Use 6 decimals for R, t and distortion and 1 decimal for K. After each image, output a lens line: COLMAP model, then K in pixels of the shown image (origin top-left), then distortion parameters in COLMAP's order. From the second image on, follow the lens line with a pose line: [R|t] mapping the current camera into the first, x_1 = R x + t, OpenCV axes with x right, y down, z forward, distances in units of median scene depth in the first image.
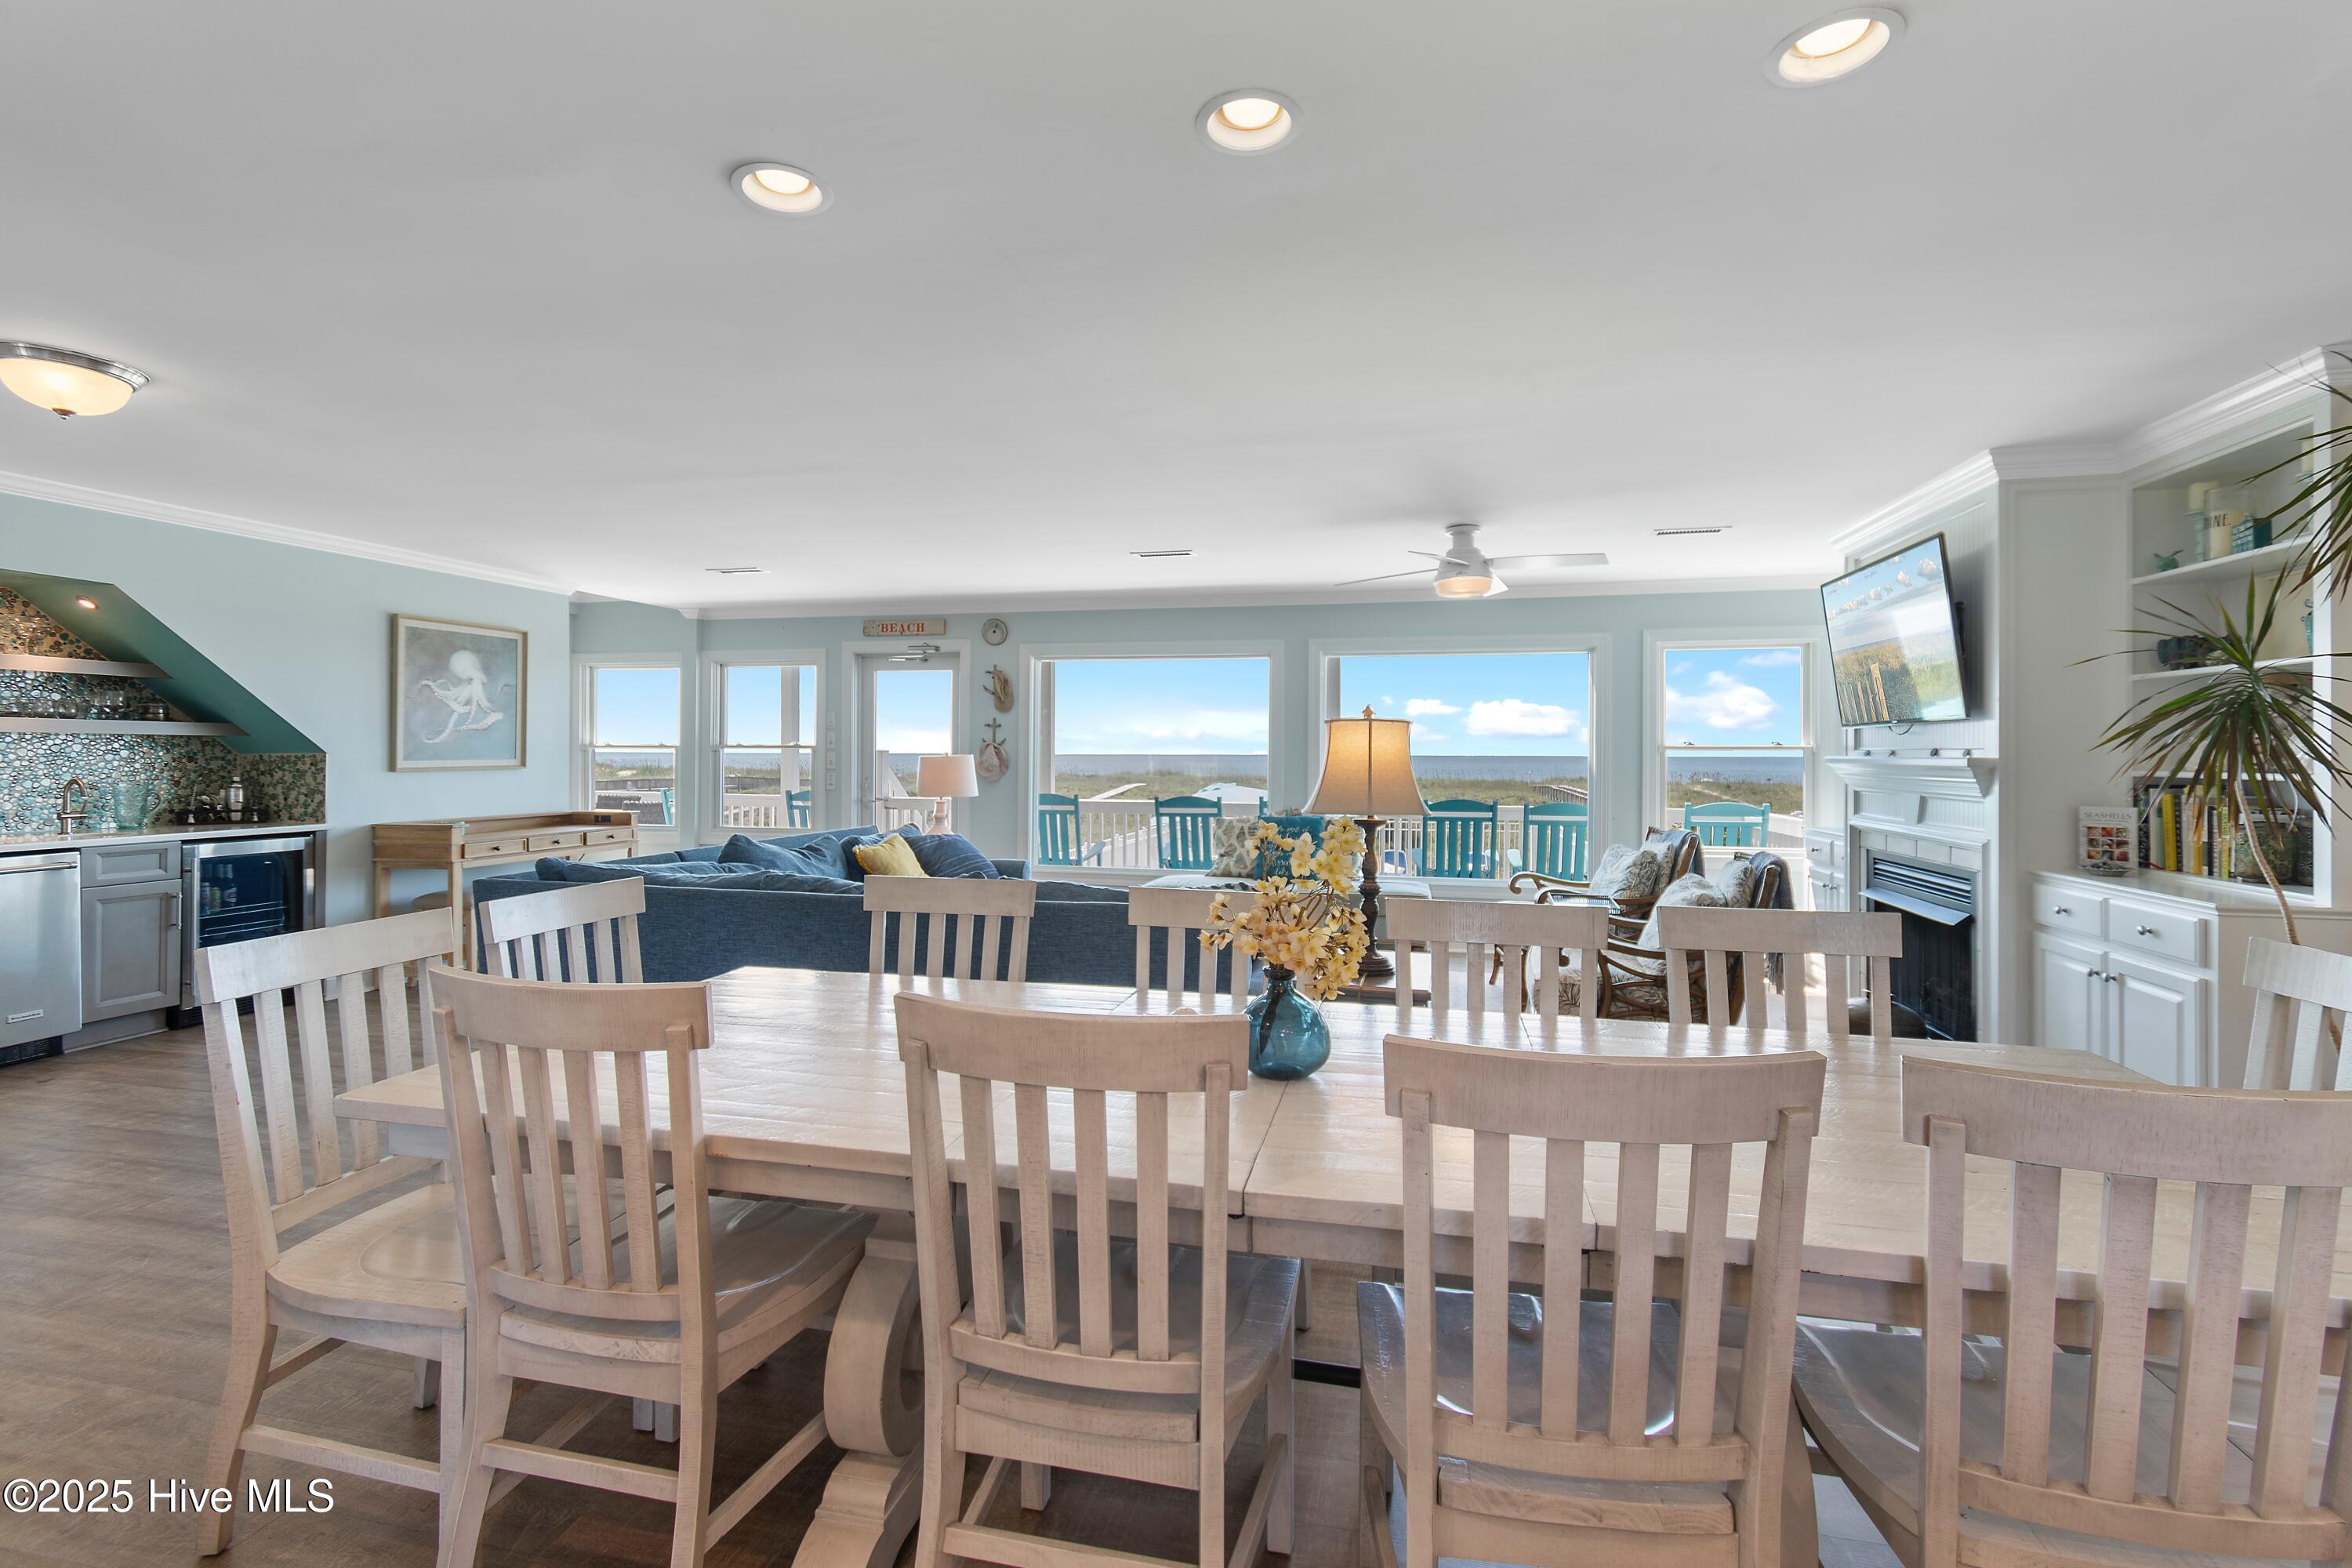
lens RADIAL K [[1045.4, 0, 1169.1], [0, 1045.4, 759.9], [0, 0, 1]] dist [0.002608, -0.001211]
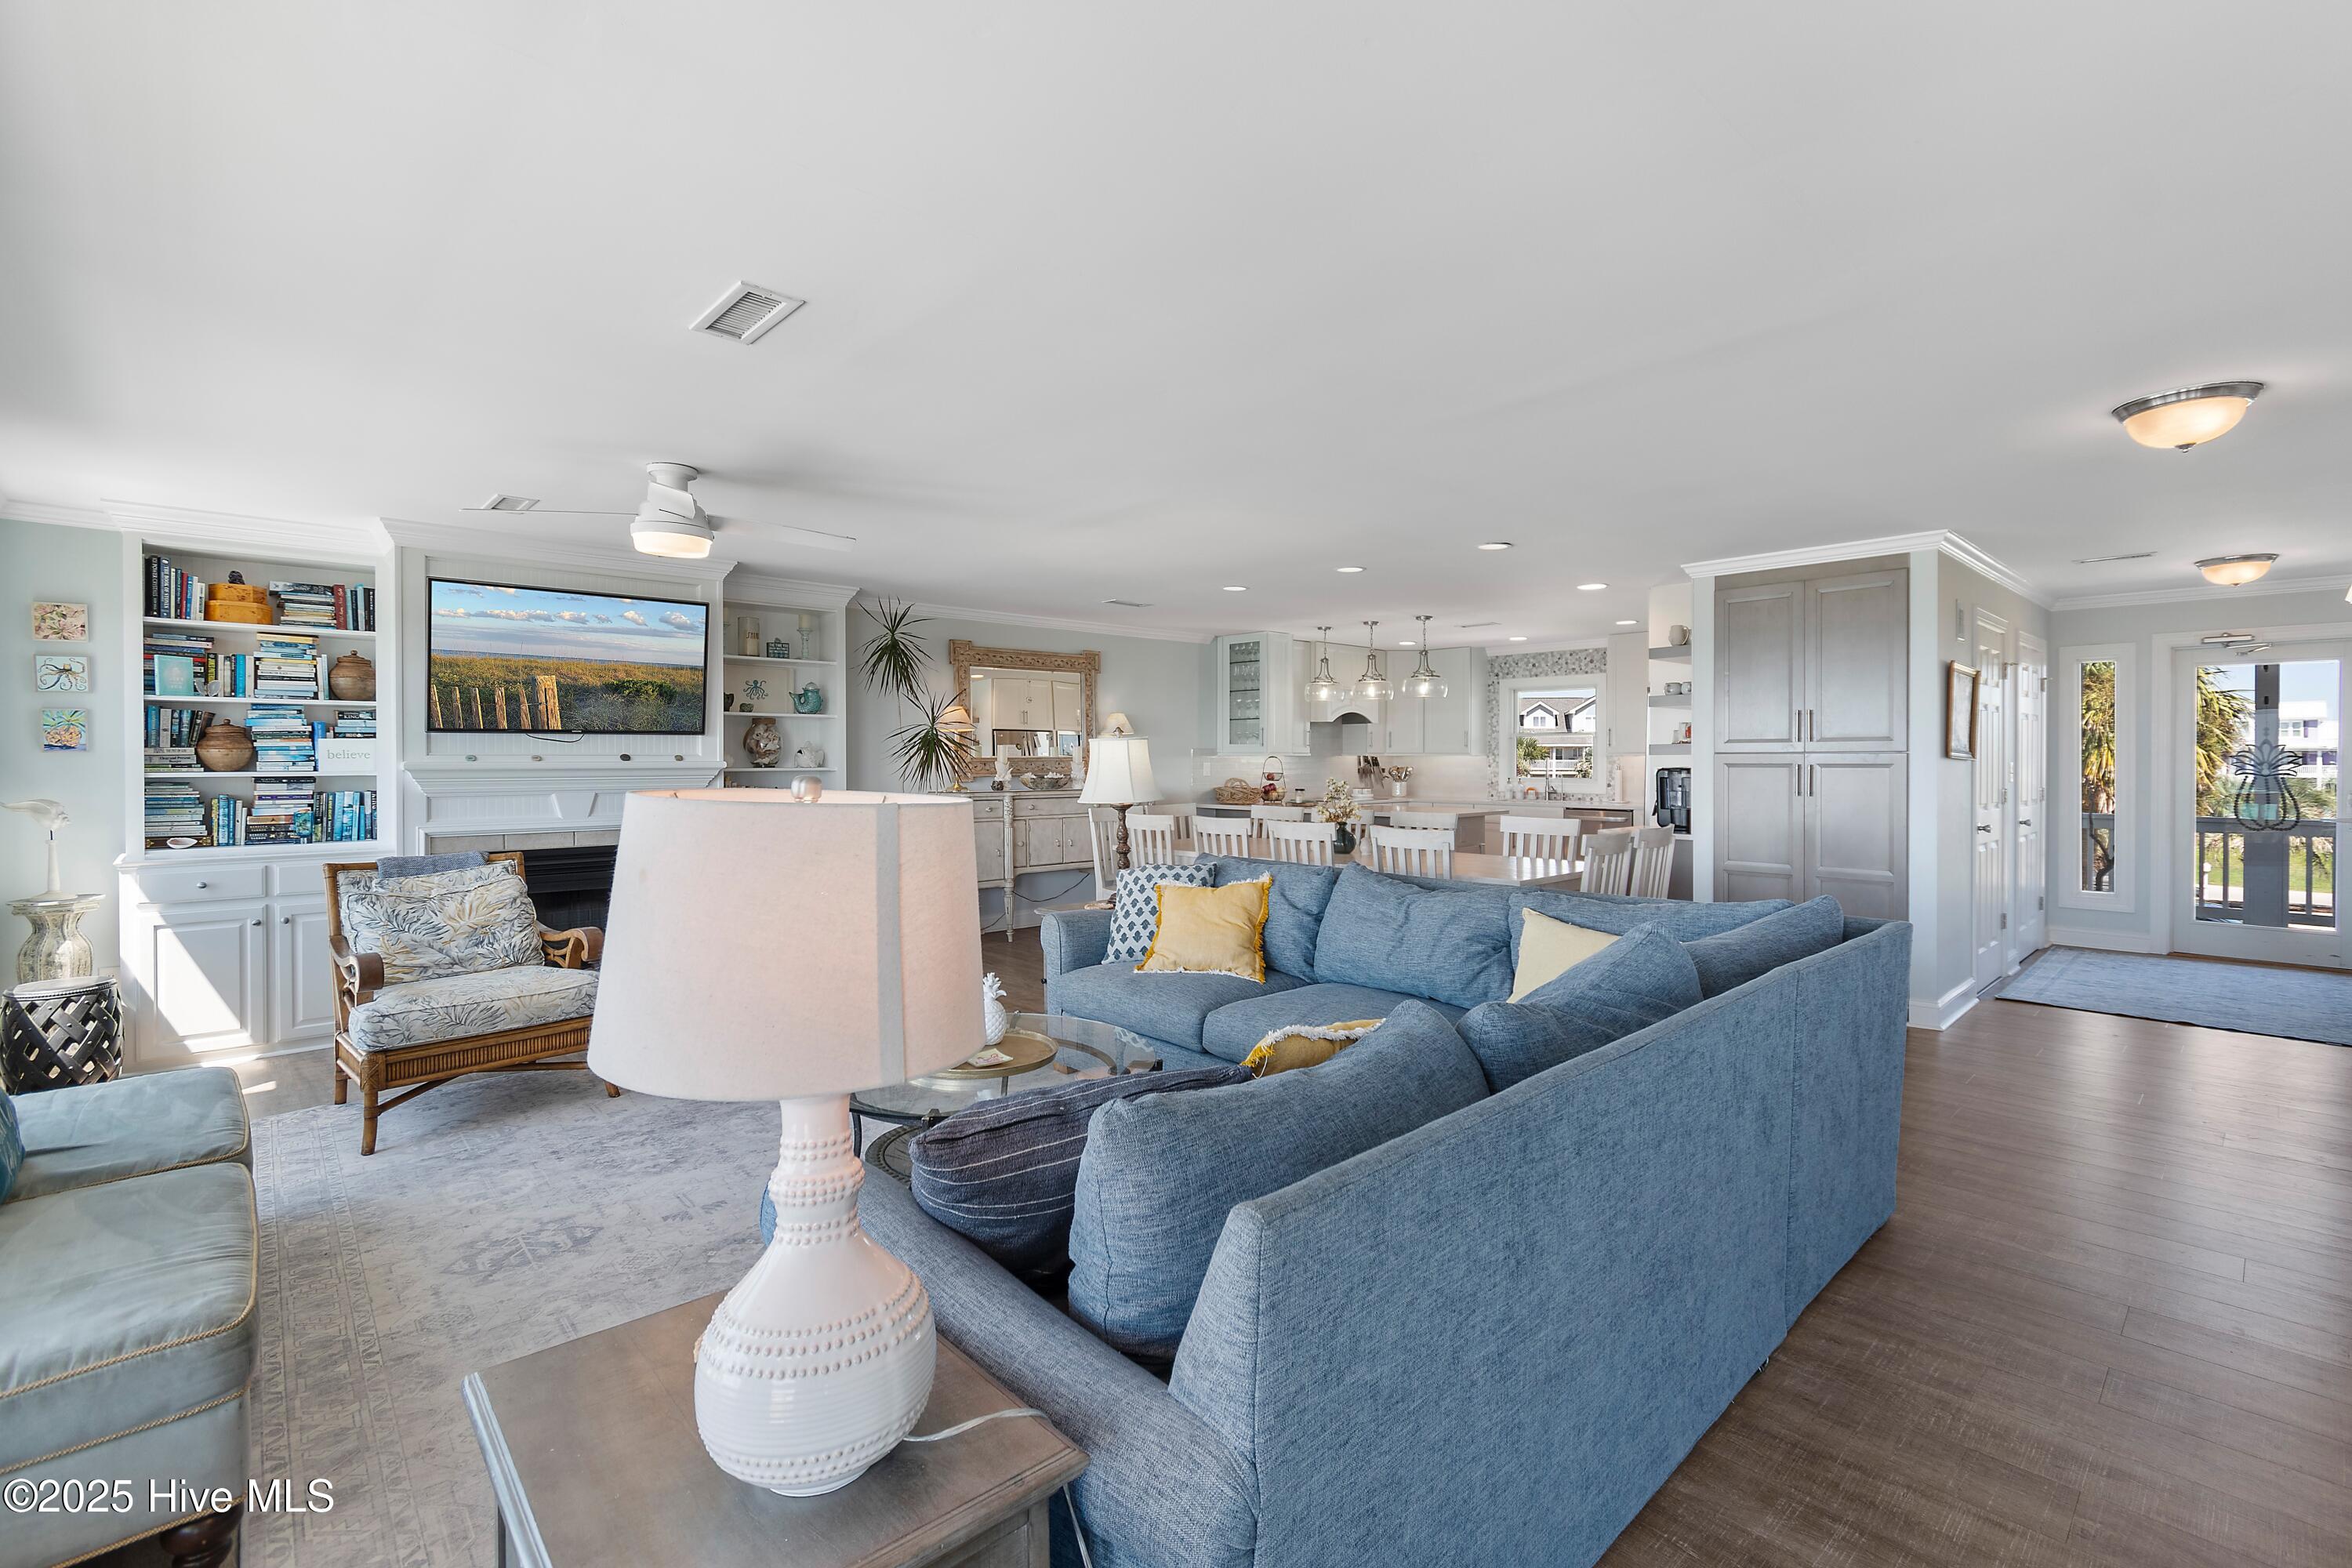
lens RADIAL K [[1045.4, 0, 1188.4], [0, 1045.4, 765.3], [0, 0, 1]] dist [0.002608, -0.001211]
pose [[-0.837683, -0.007937, 0.546099, -0.366851], [0.000299, 0.999888, 0.014992, -0.011294], [-0.546157, 0.012722, -0.837586, 1.146623]]
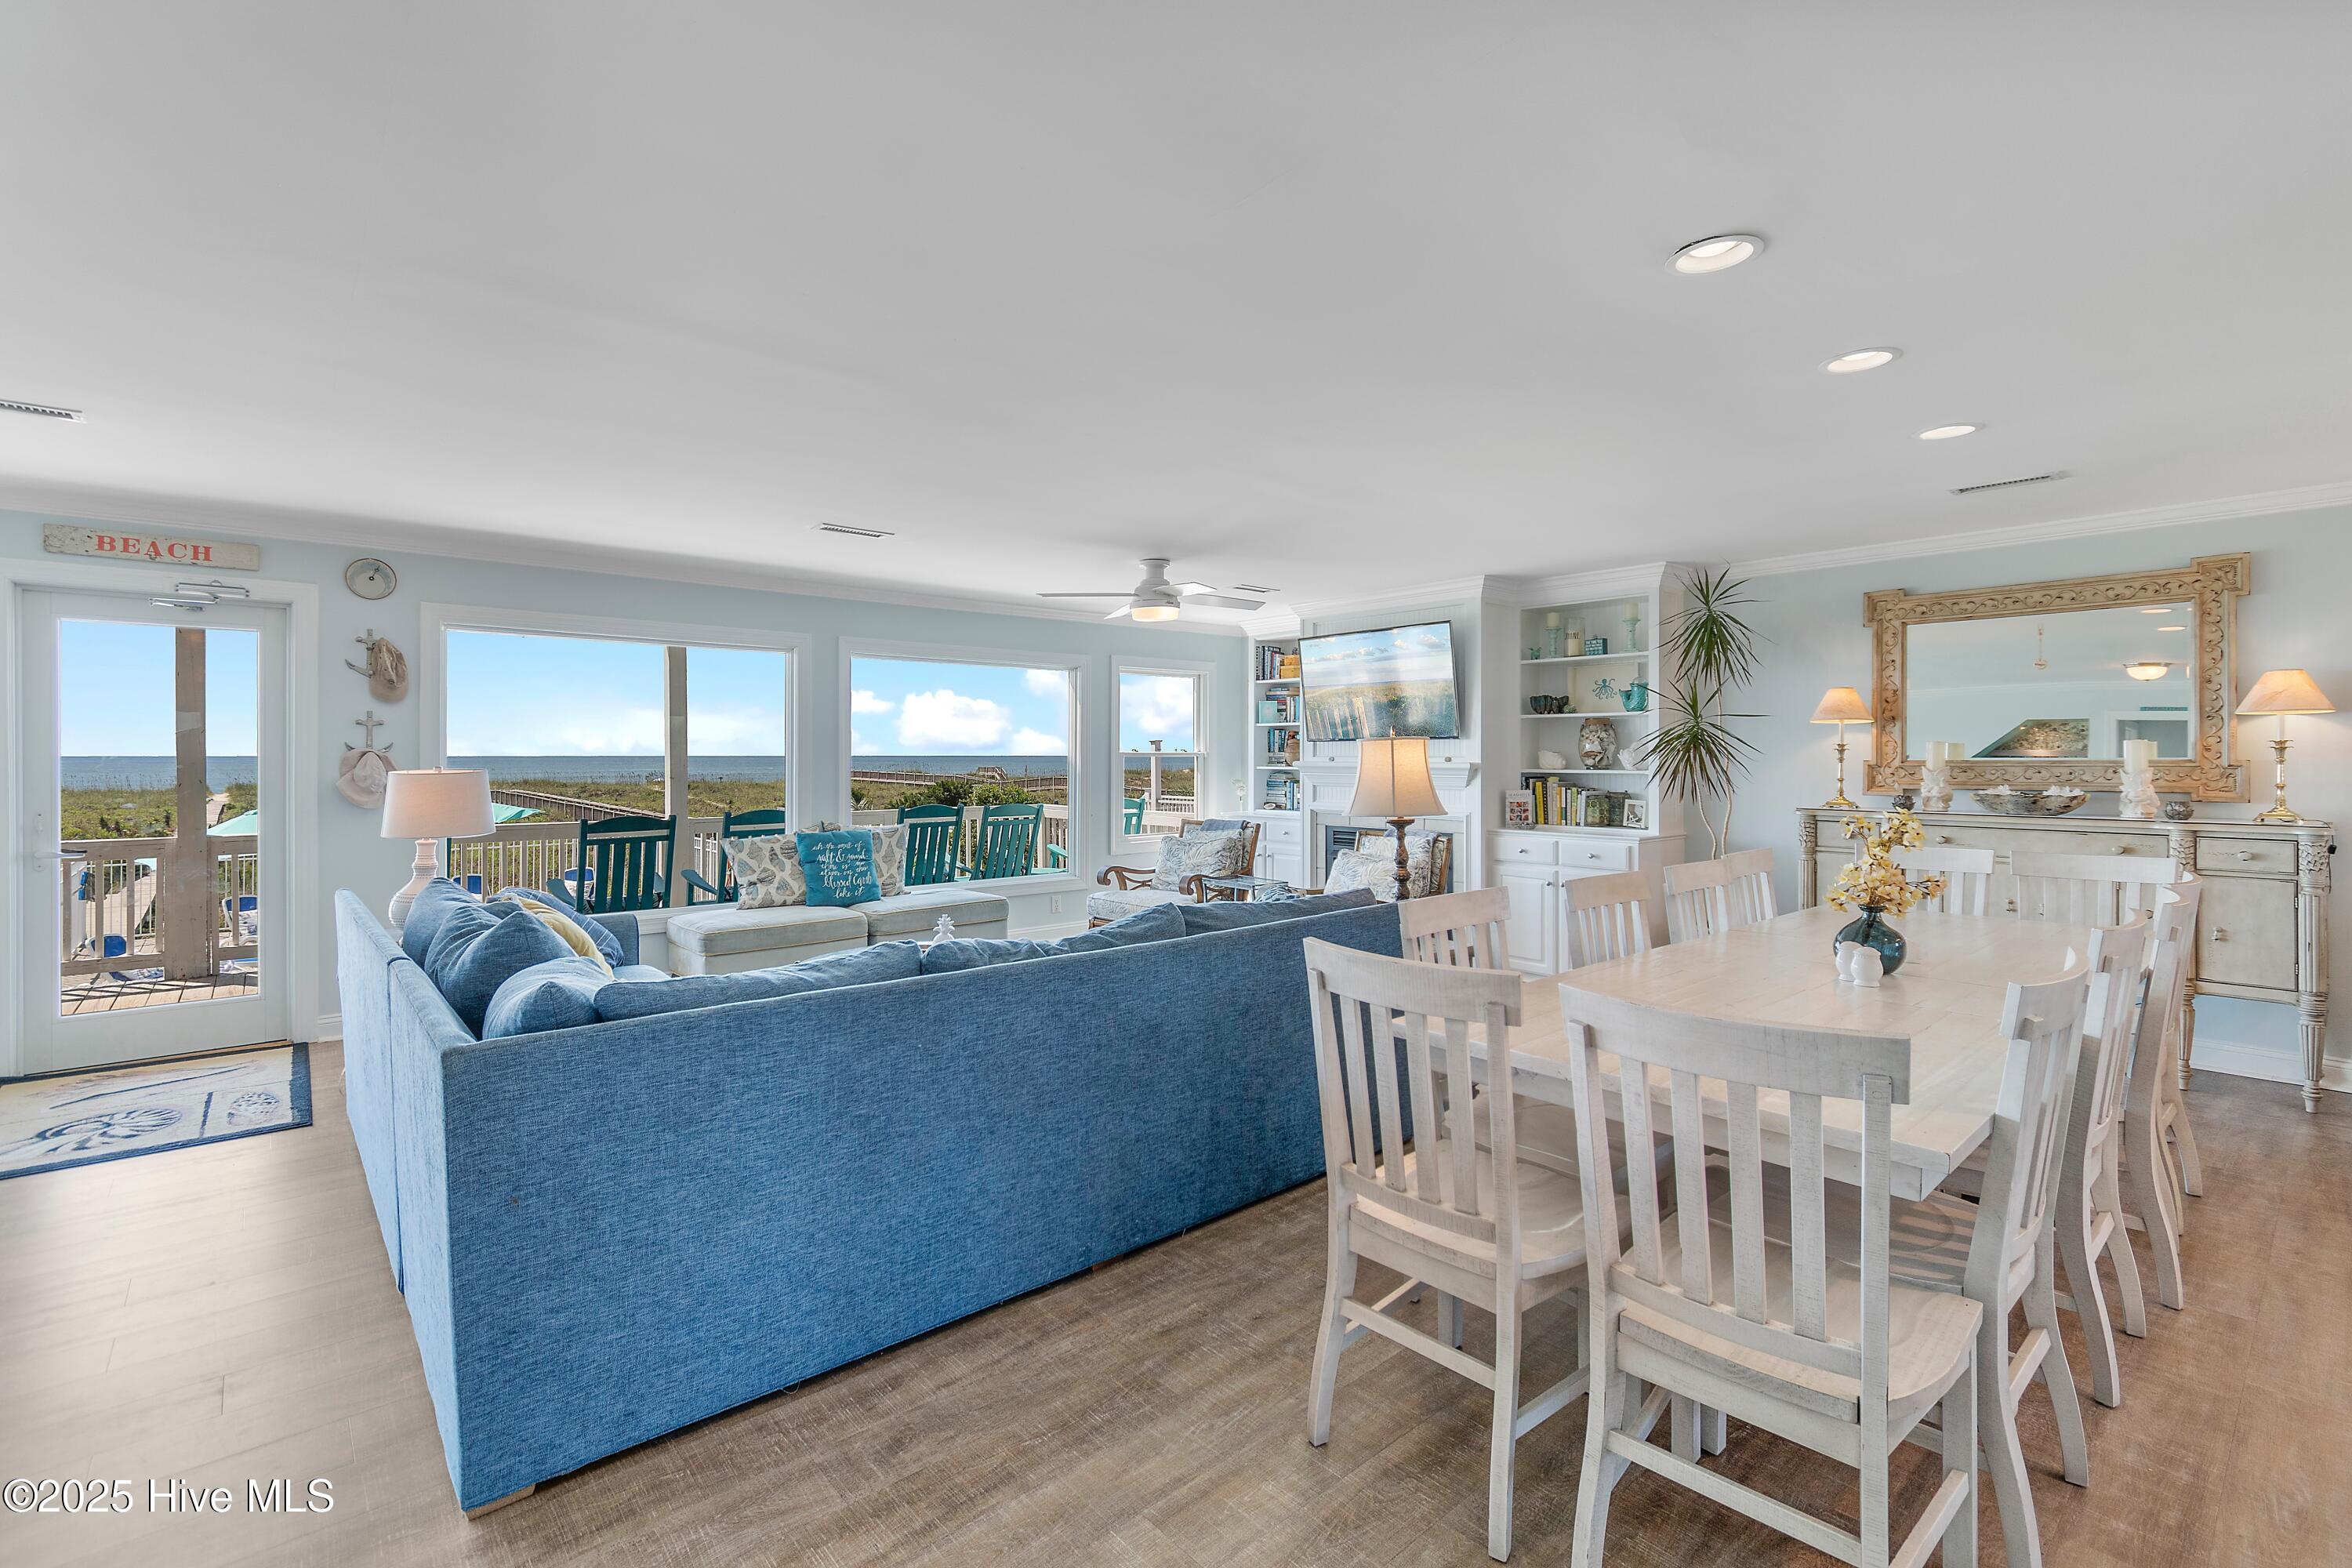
lens RADIAL K [[1045.4, 0, 1183.2], [0, 1045.4, 760.8], [0, 0, 1]] dist [0.002608, -0.001211]
pose [[0.577658, -0.009509, 0.816223, -0.494578], [0.007783, 0.999951, 0.006141, -0.011083], [-0.816242, 0.002805, 0.577704, 0.256774]]
